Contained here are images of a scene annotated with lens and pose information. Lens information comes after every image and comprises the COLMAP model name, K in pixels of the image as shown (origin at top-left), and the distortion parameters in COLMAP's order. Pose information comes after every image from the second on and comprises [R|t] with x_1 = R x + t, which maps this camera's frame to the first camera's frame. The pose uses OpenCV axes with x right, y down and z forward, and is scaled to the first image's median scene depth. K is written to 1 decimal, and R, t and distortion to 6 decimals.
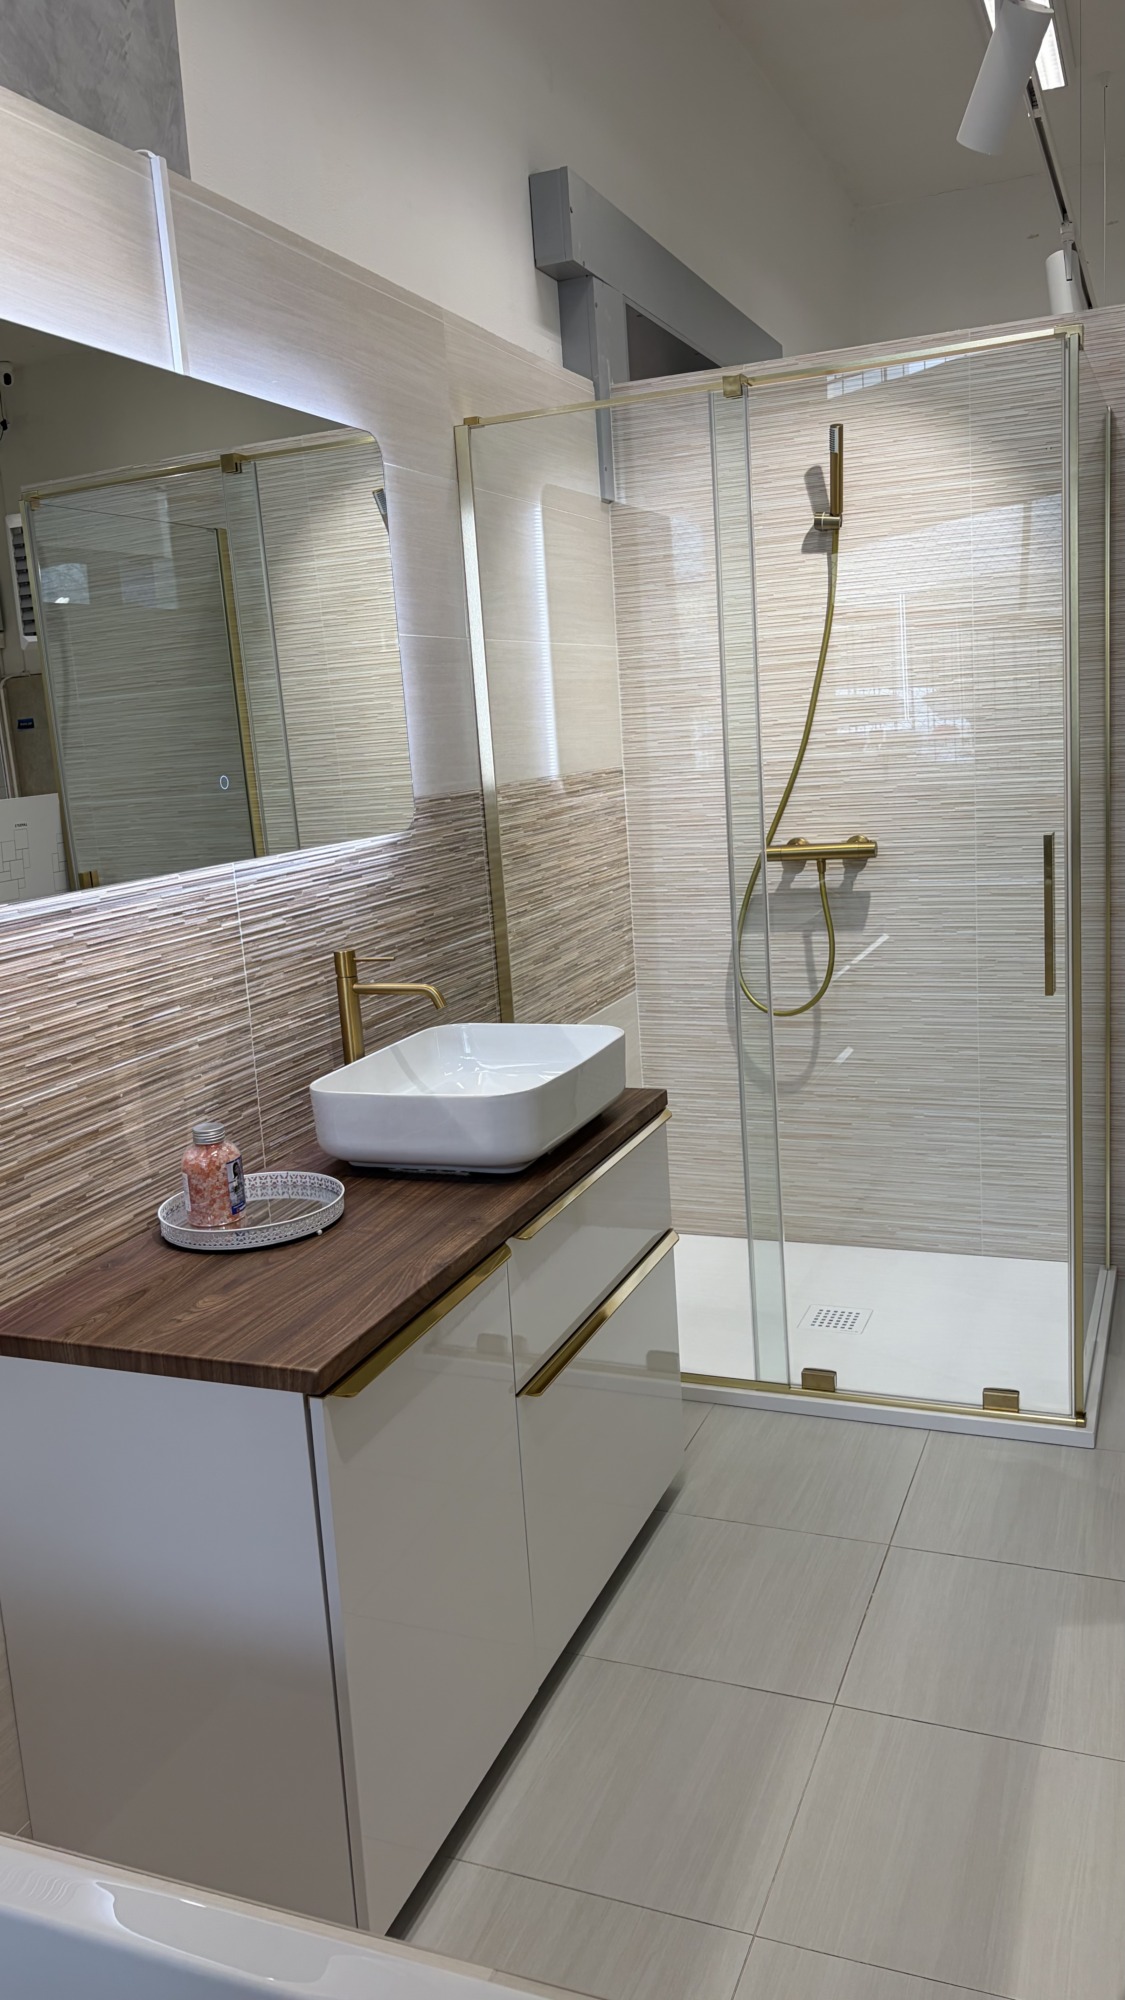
lens RADIAL K [[1518.2, 0, 558.8], [0, 1518.2, 1003.4], [0, 0, 1]] dist [0.029824, -0.045980]
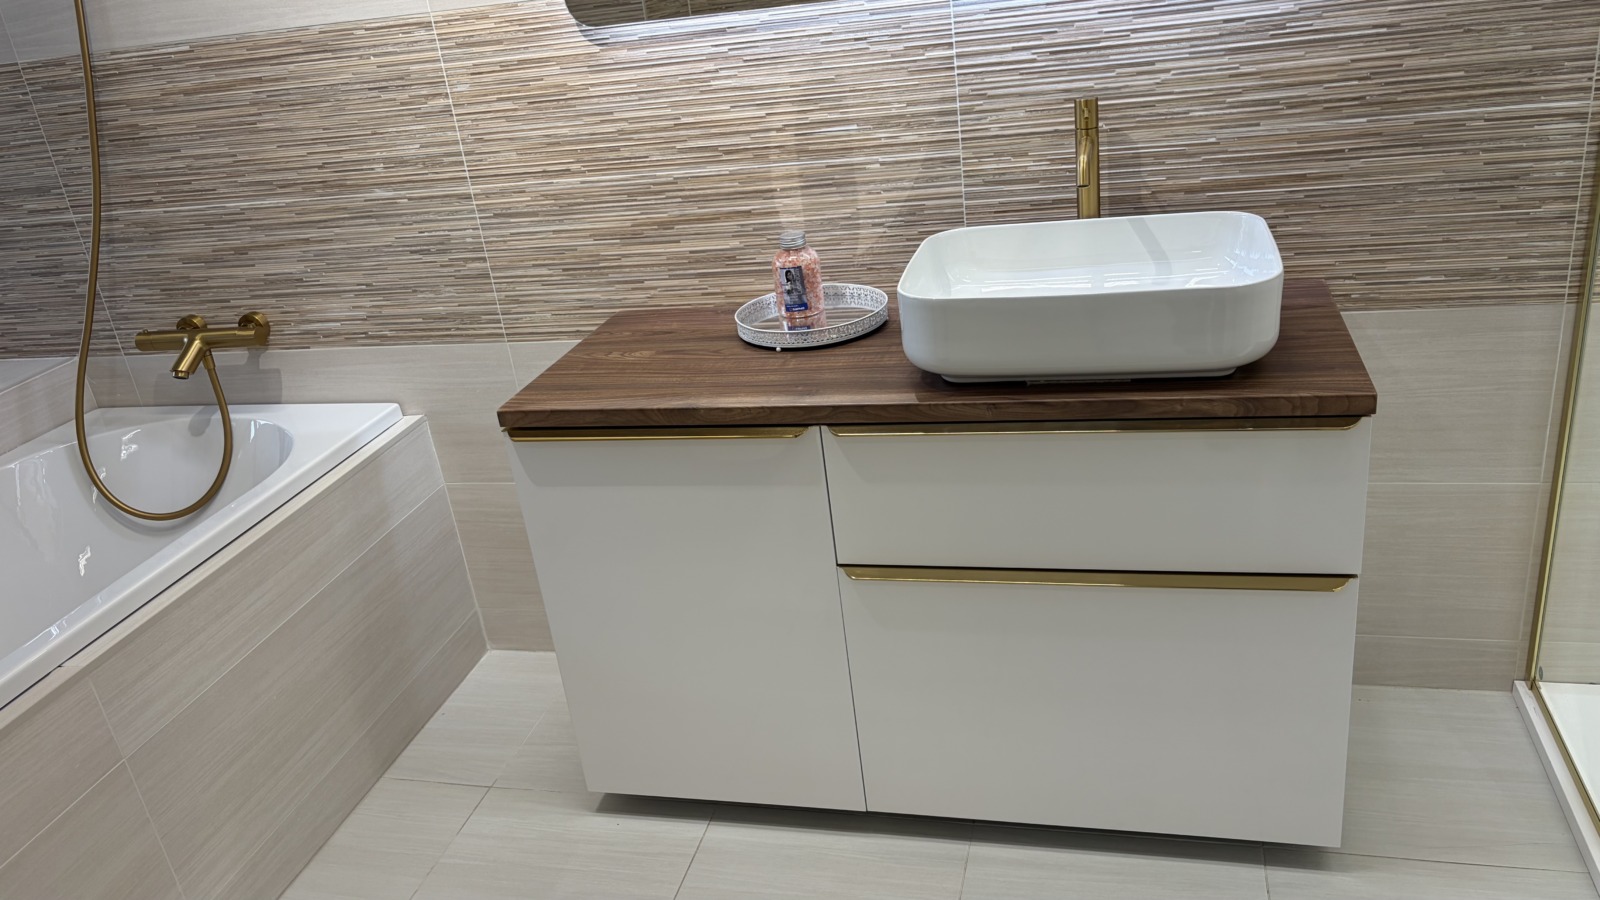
lens RADIAL K [[1214.6, 0, 796.5], [0, 1214.6, 452.9], [0, 0, 1]] dist [0.029824, -0.045980]
pose [[0.123286, 0.433151, -0.892850, 0.683673], [-0.072368, 0.901242, 0.427230, -0.168370], [0.989729, 0.011942, 0.142457, 0.866481]]
